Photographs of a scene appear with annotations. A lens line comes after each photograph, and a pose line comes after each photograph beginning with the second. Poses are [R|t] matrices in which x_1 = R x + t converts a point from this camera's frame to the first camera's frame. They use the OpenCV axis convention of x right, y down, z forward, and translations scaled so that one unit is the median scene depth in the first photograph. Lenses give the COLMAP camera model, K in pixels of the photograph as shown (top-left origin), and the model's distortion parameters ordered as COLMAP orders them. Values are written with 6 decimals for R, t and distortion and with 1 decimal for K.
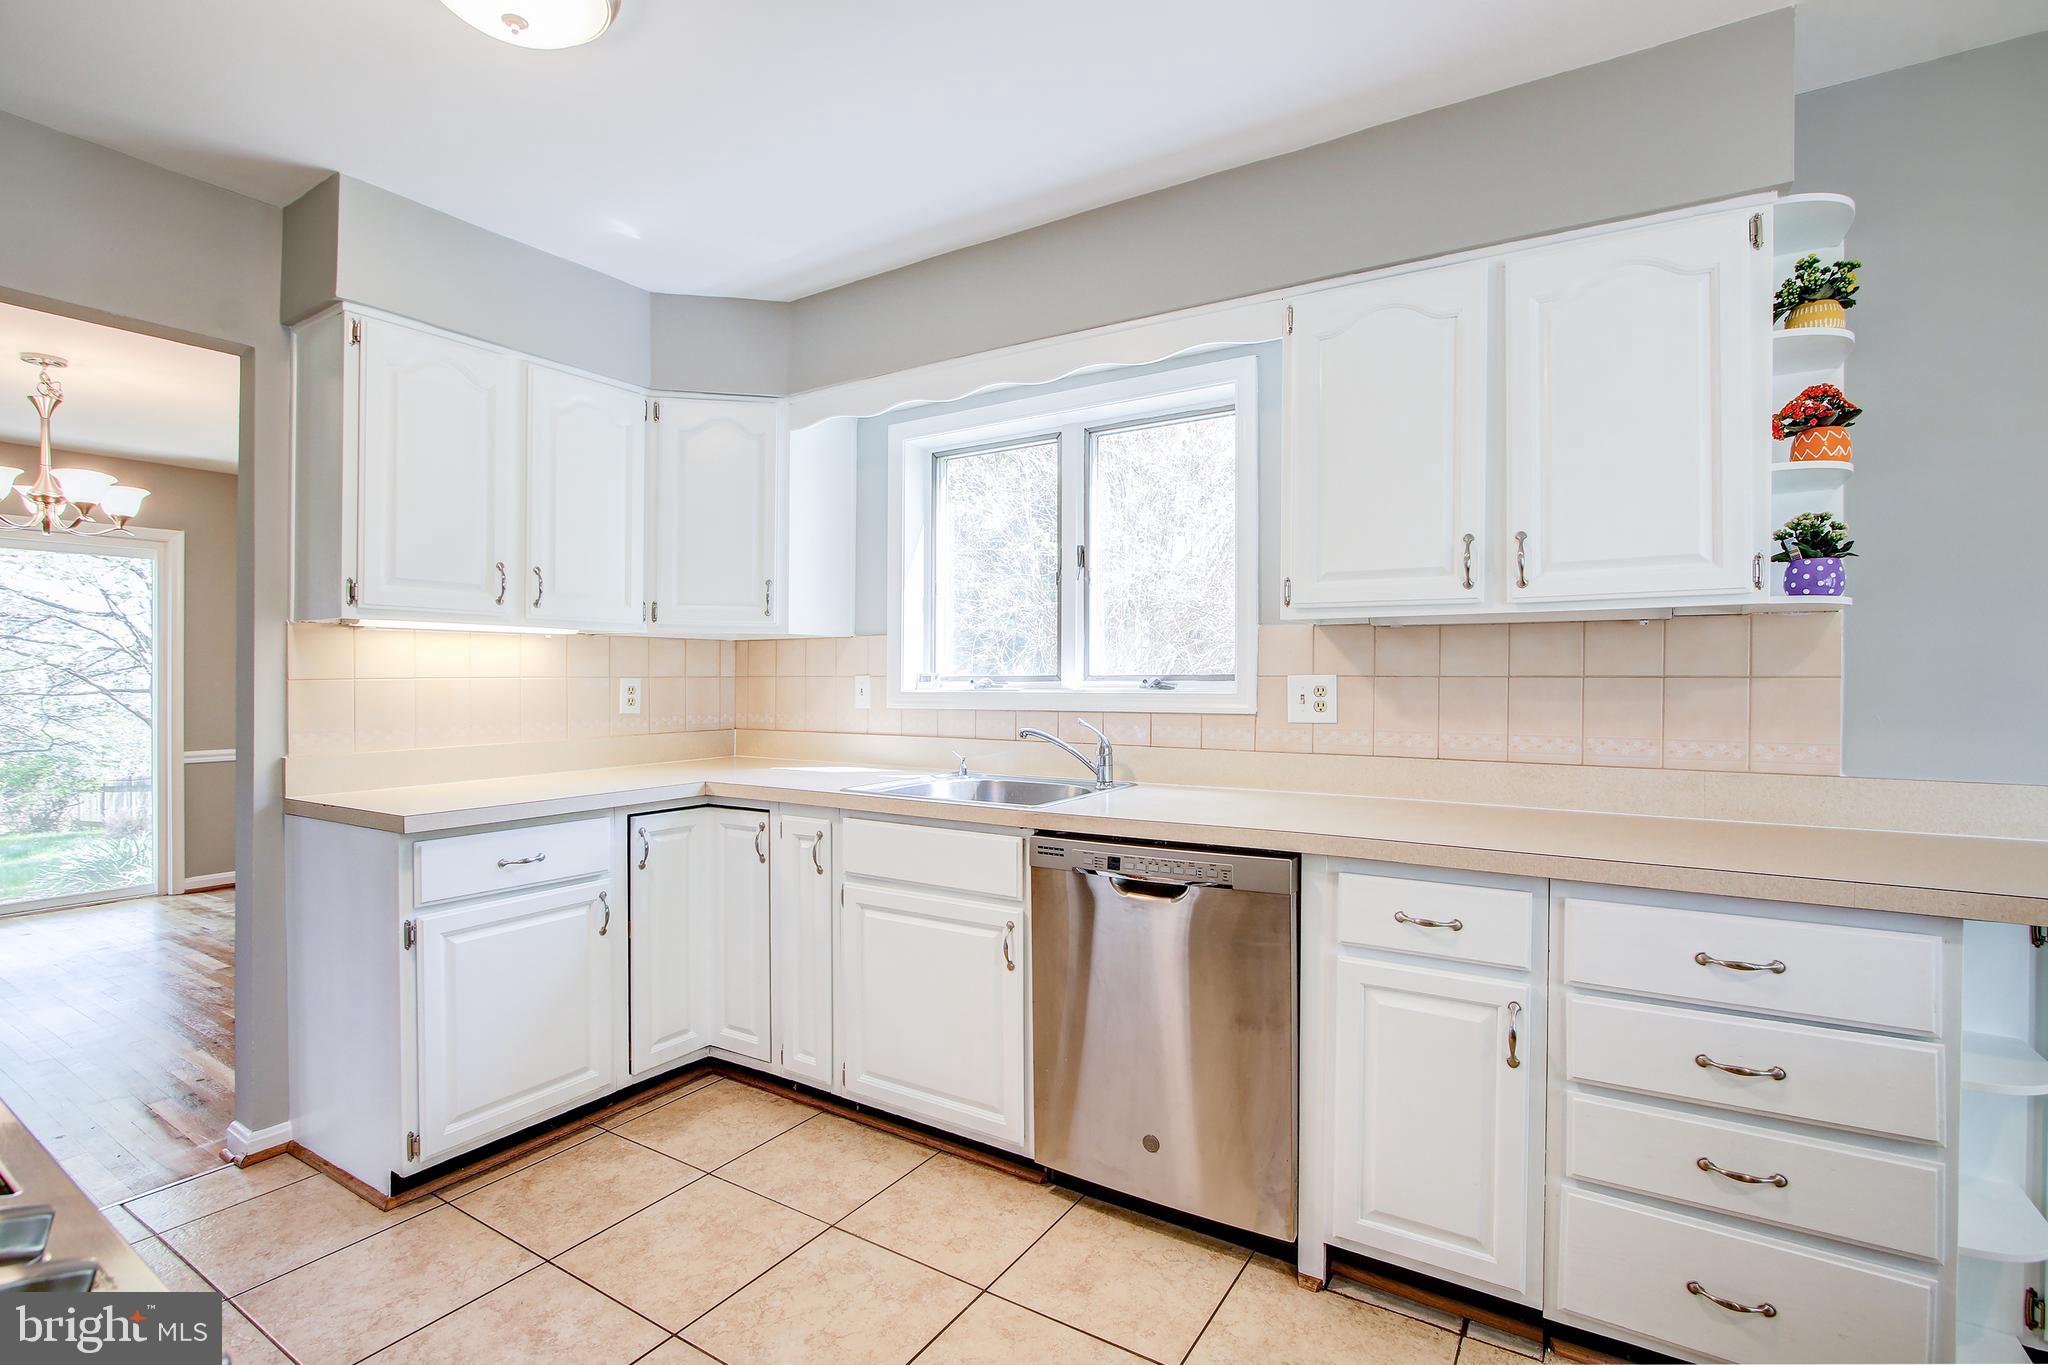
lens RADIAL K [[946.2, 0, 1028.3], [0, 946.2, 679.8], [0, 0, 1]] dist [-0.020210, 0.008216]
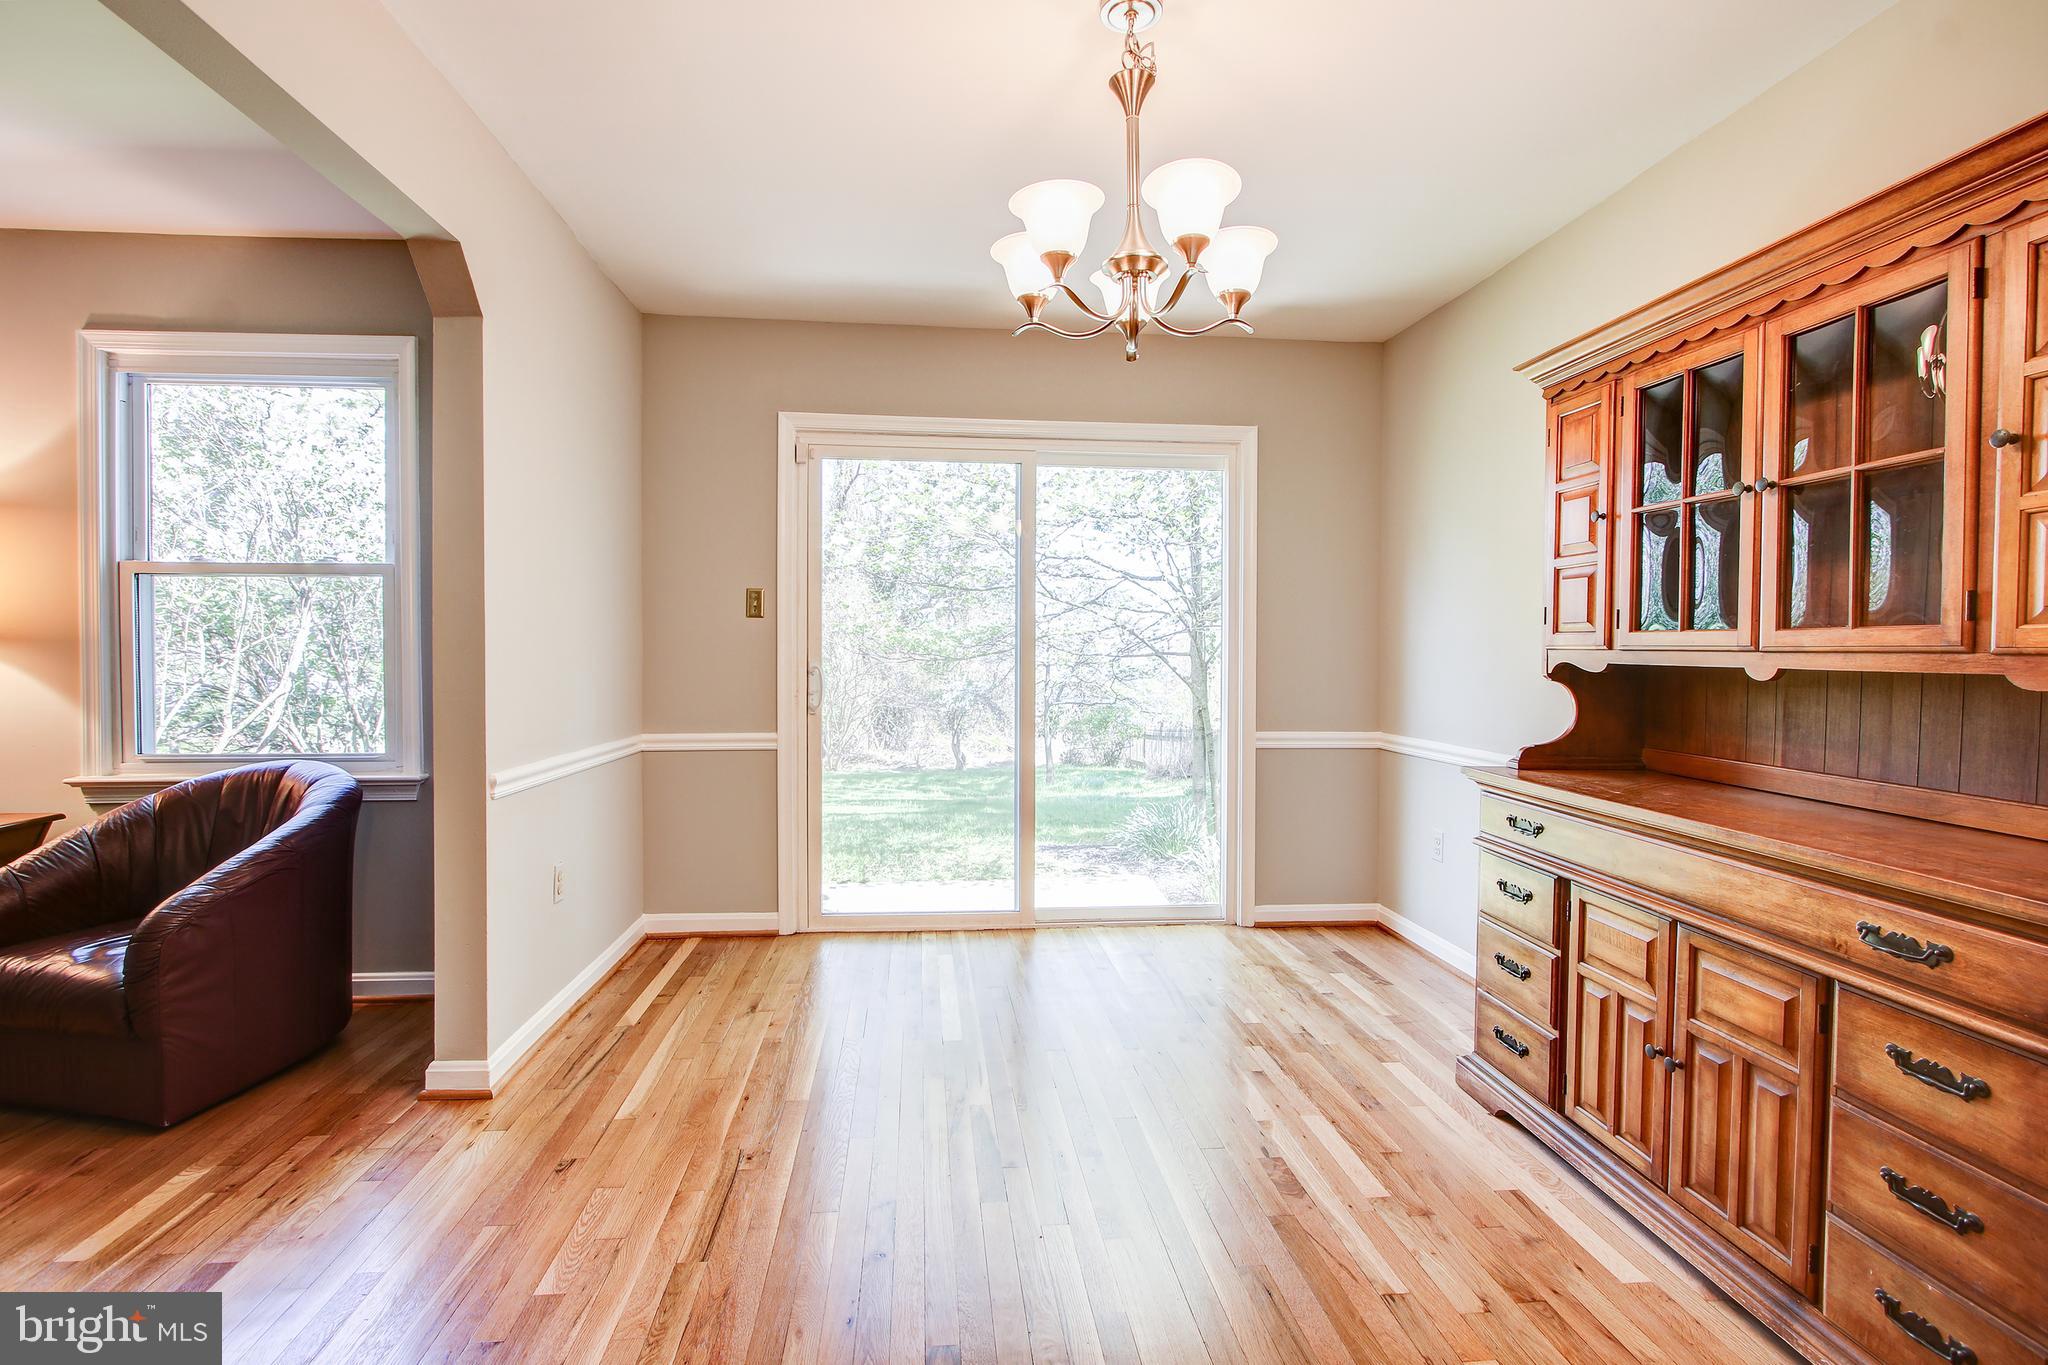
lens RADIAL K [[942.8, 0, 1020.6], [0, 942.8, 671.0], [0, 0, 1]] dist [-0.012307, 0.000297]
pose [[0.616170, 0.019912, -0.787361, -0.851778], [-0.005295, 0.999763, 0.021140, 0.031634], [0.787595, -0.008857, 0.616129, 0.790435]]
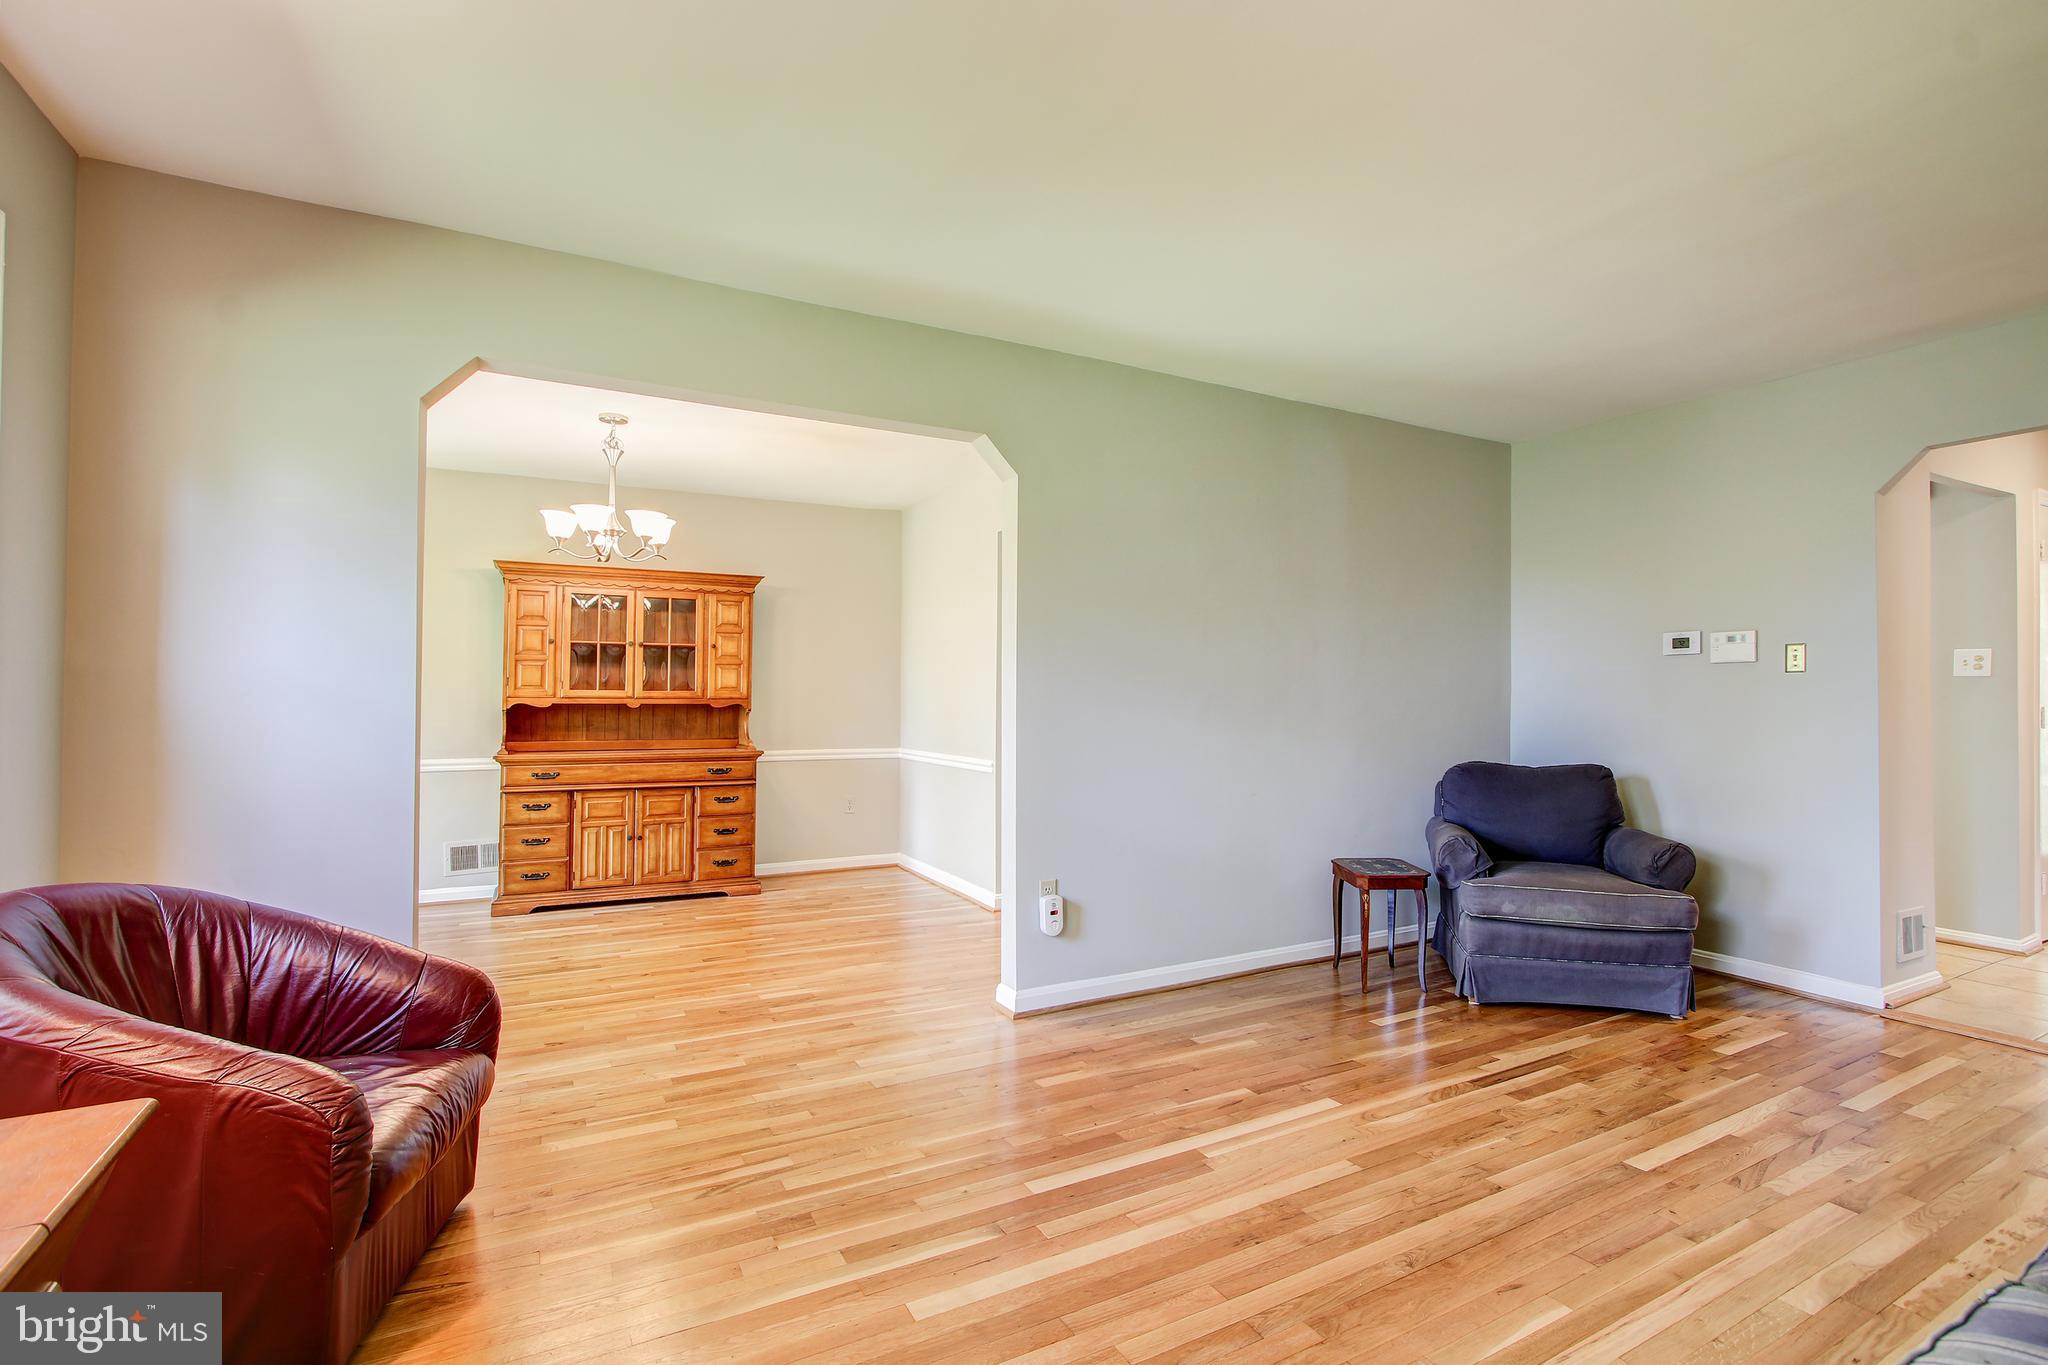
lens RADIAL K [[947.6, 0, 1037.6], [0, 947.6, 668.9], [0, 0, 1]] dist [-0.013357, 0.001737]
pose [[0.485601, 0.024481, 0.873838, -2.336100], [-0.002627, 0.999644, -0.026546, 0.018315], [-0.874177, 0.010595, 0.485493, -0.089663]]
